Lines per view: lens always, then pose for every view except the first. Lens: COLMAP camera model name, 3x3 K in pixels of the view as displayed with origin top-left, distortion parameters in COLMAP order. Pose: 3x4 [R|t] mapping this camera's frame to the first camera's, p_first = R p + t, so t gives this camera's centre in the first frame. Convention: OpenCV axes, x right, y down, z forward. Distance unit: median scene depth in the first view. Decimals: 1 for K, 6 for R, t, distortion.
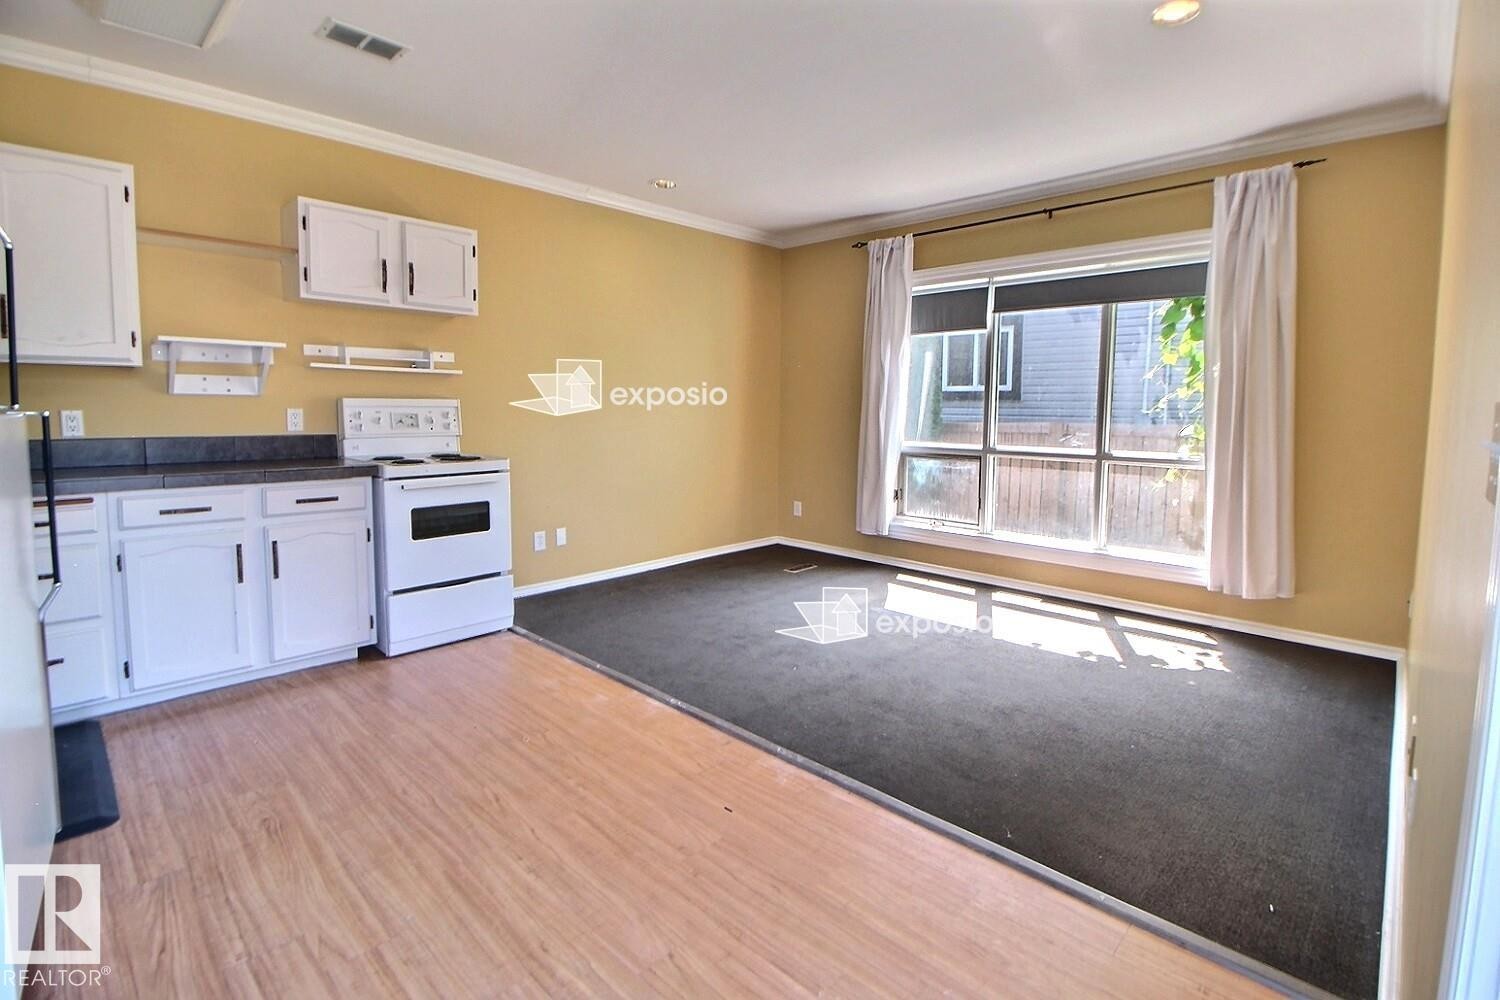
lens RADIAL K [[688.6, 0, 758.7], [0, 688.6, 461.5], [0, 0, 1]] dist [0.000938, -0.011981]
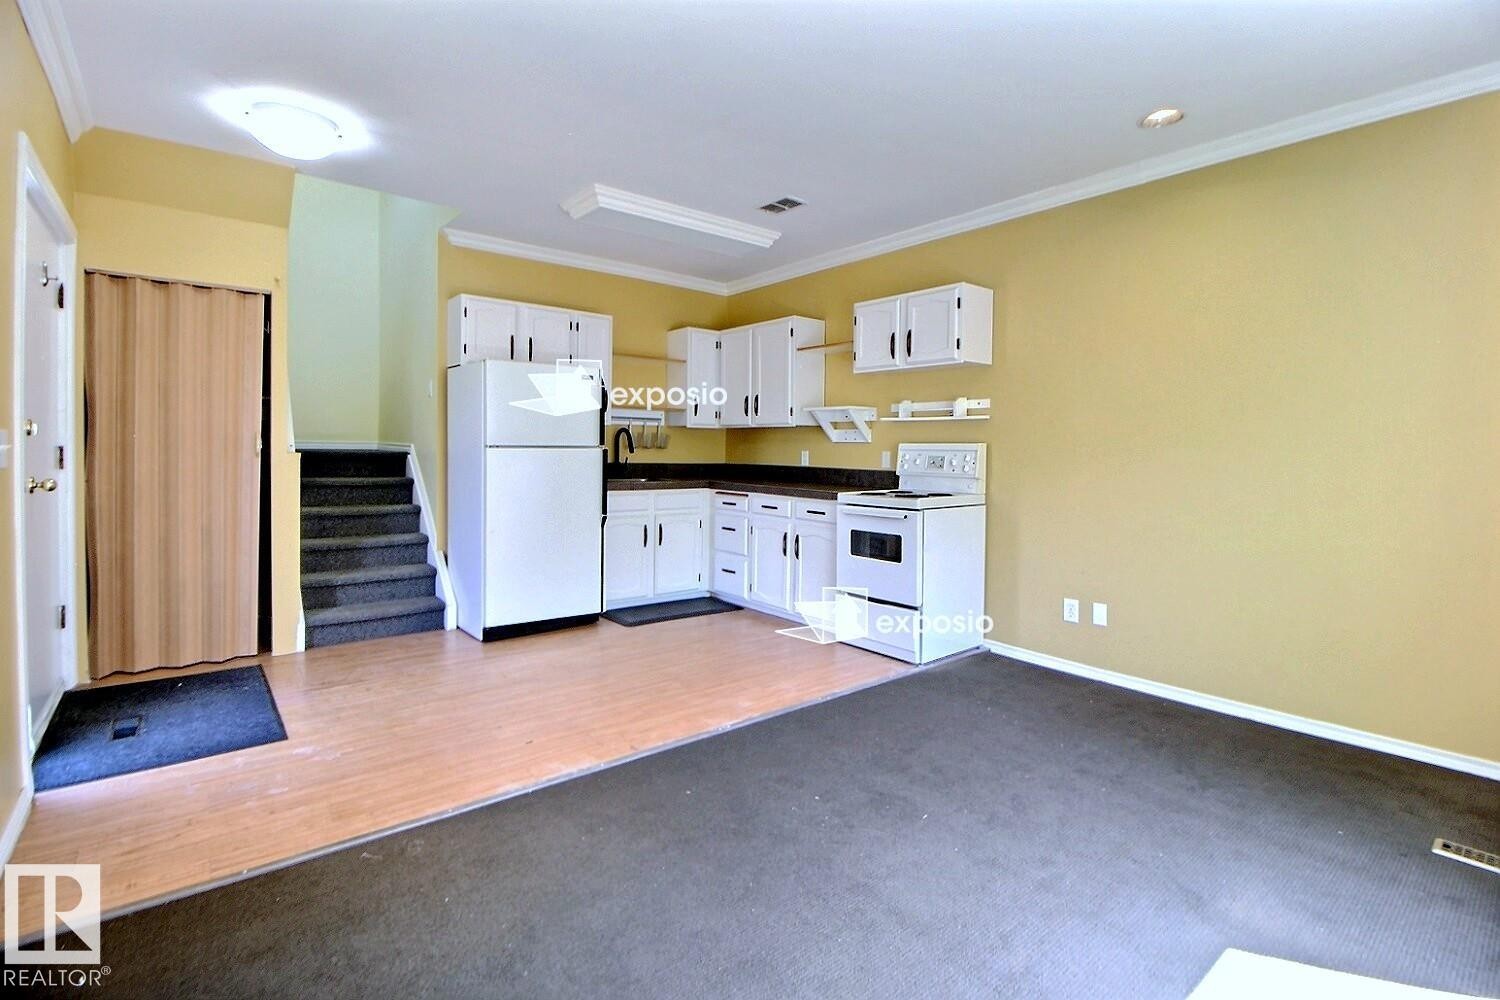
lens RADIAL K [[688.6, 0, 758.7], [0, 688.6, 461.5], [0, 0, 1]] dist [0.000938, -0.011981]
pose [[-0.111220, 0.007987, -0.993764, 0.784787], [-0.092431, 0.995550, 0.018346, -0.064514], [0.989488, 0.093895, -0.109987, 0.984072]]
